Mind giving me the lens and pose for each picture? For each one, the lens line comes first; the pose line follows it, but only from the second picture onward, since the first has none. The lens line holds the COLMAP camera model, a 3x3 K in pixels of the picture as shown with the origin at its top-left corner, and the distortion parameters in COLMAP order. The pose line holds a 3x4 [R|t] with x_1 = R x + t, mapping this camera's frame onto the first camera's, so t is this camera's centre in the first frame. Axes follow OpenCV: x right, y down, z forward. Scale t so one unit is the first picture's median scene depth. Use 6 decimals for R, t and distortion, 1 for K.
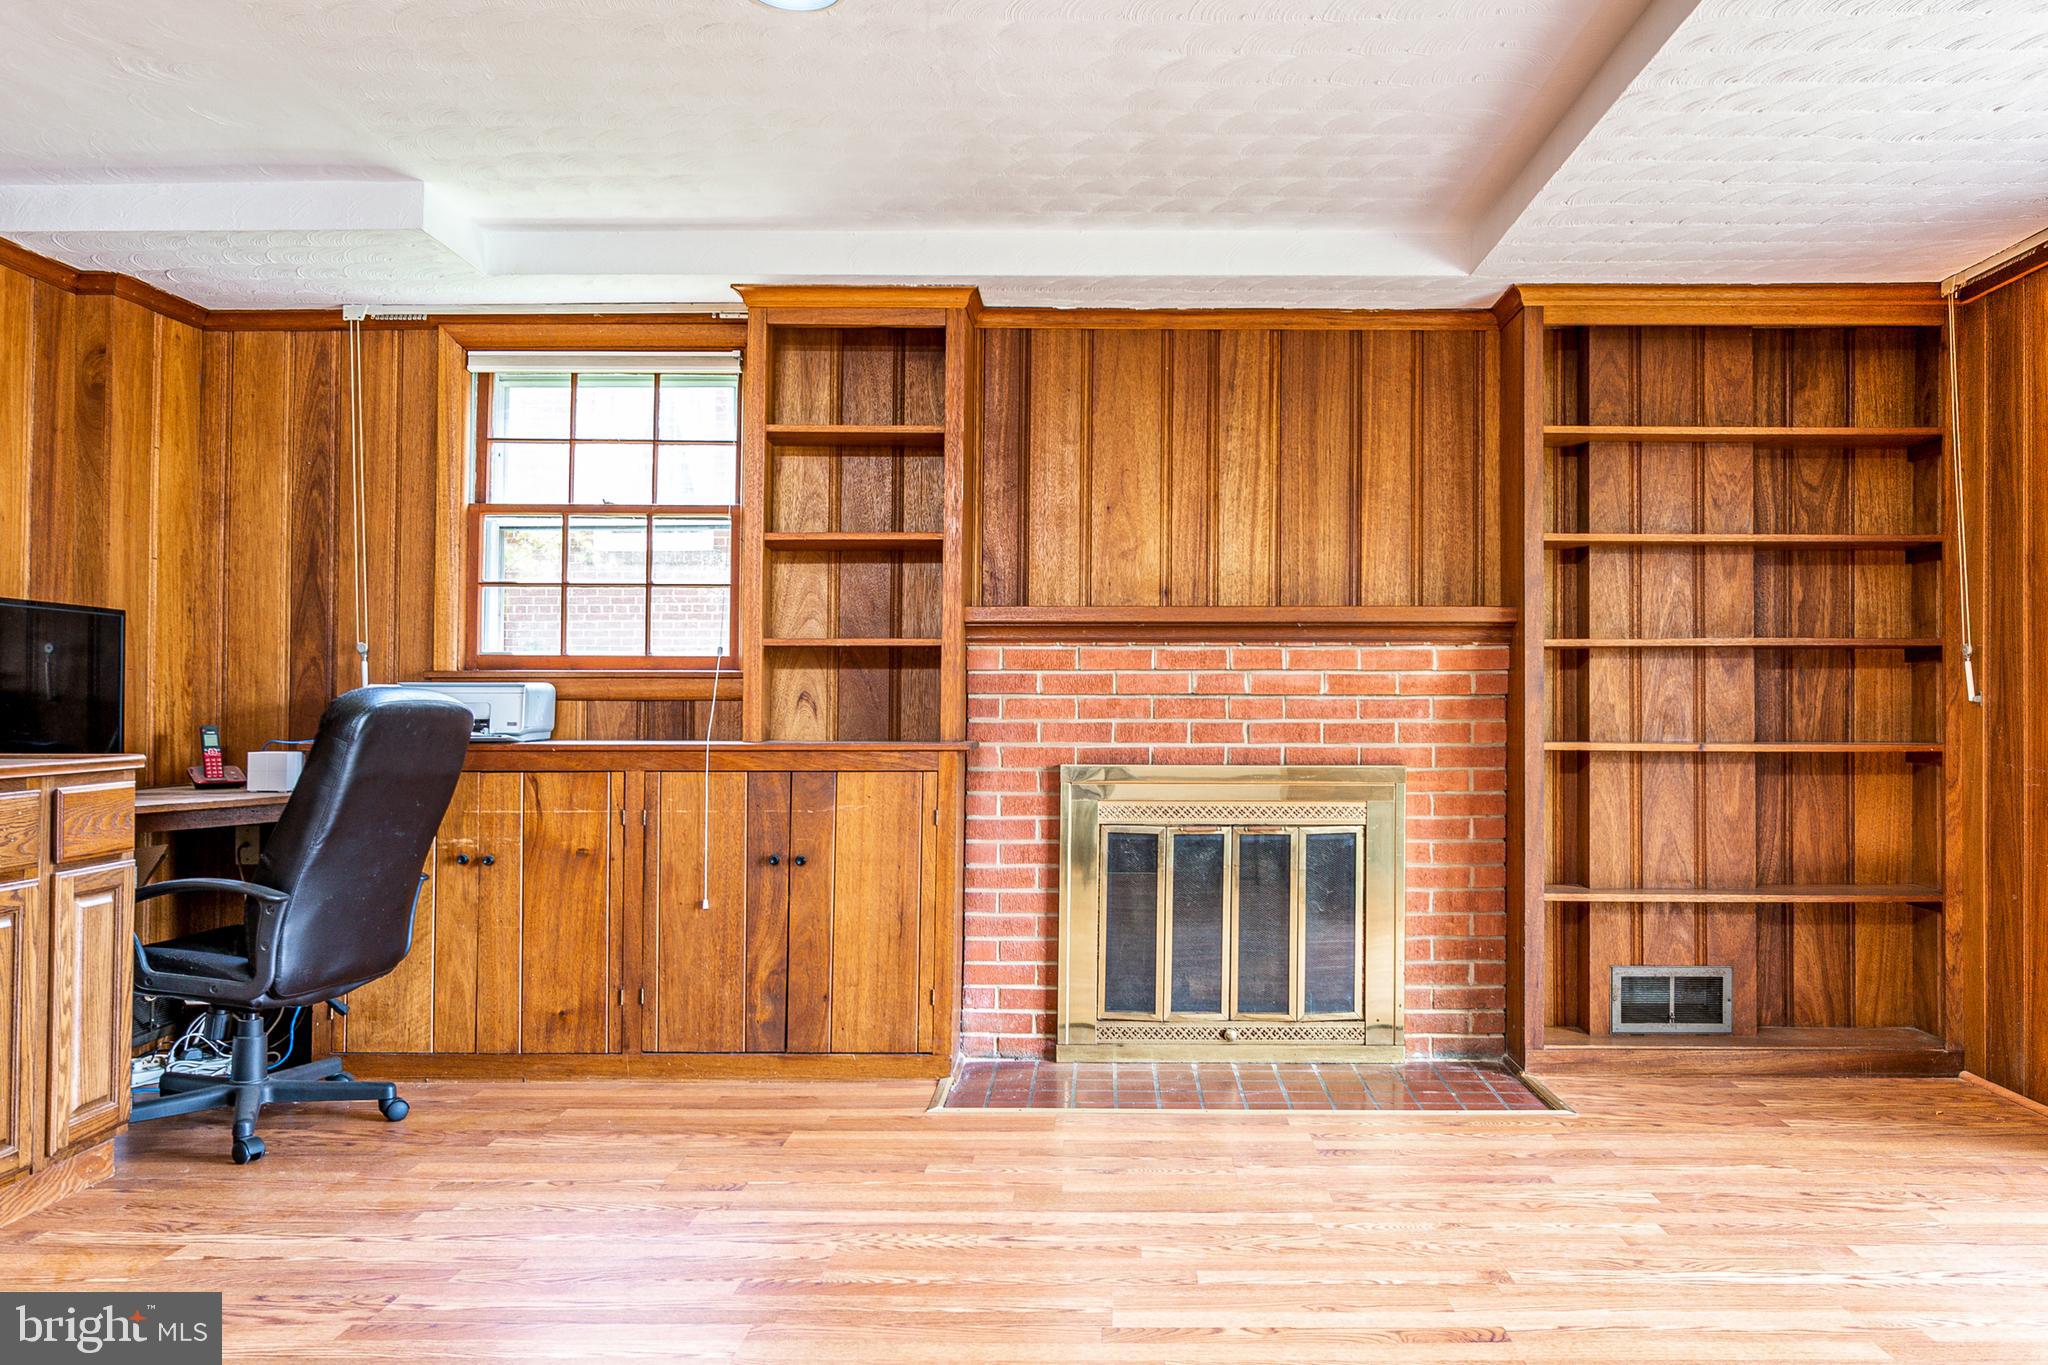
lens RADIAL K [[1506.6, 0, 1044.7], [0, 1506.6, 692.1], [0, 0, 1]] dist [0.003574, -0.000926]
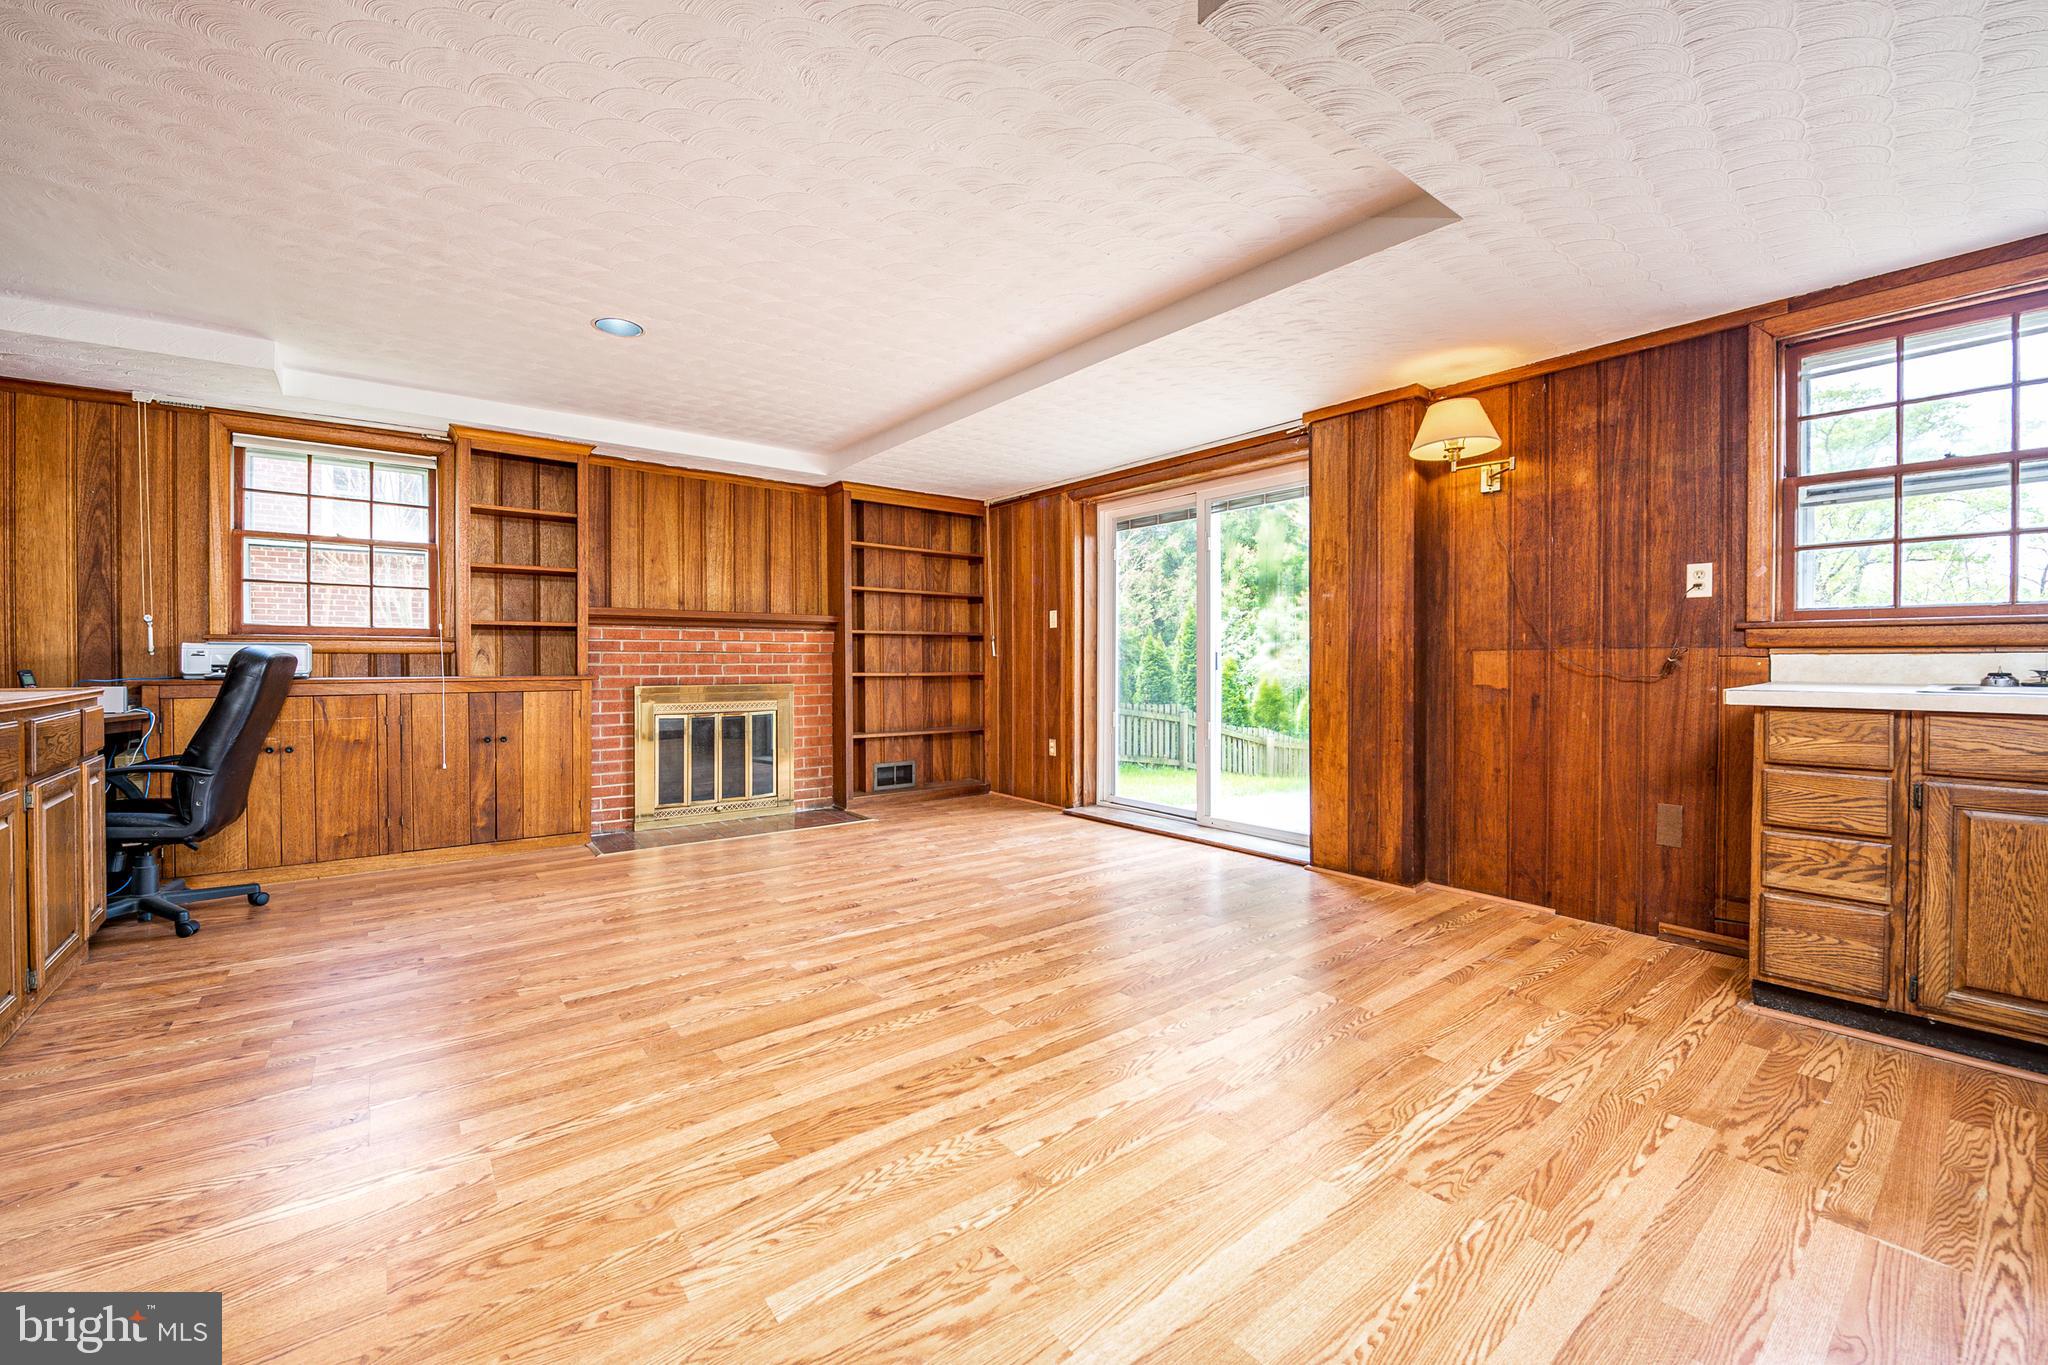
lens RADIAL K [[832.2, 0, 967.3], [0, 832.2, 657.1], [0, 0, 1]] dist [-0.010520, 0.000136]
pose [[0.803266, 0.001079, 0.595619, -0.300843], [-0.007640, 0.999935, 0.008492, -0.003877], [-0.595571, -0.011372, 0.803222, -0.171532]]
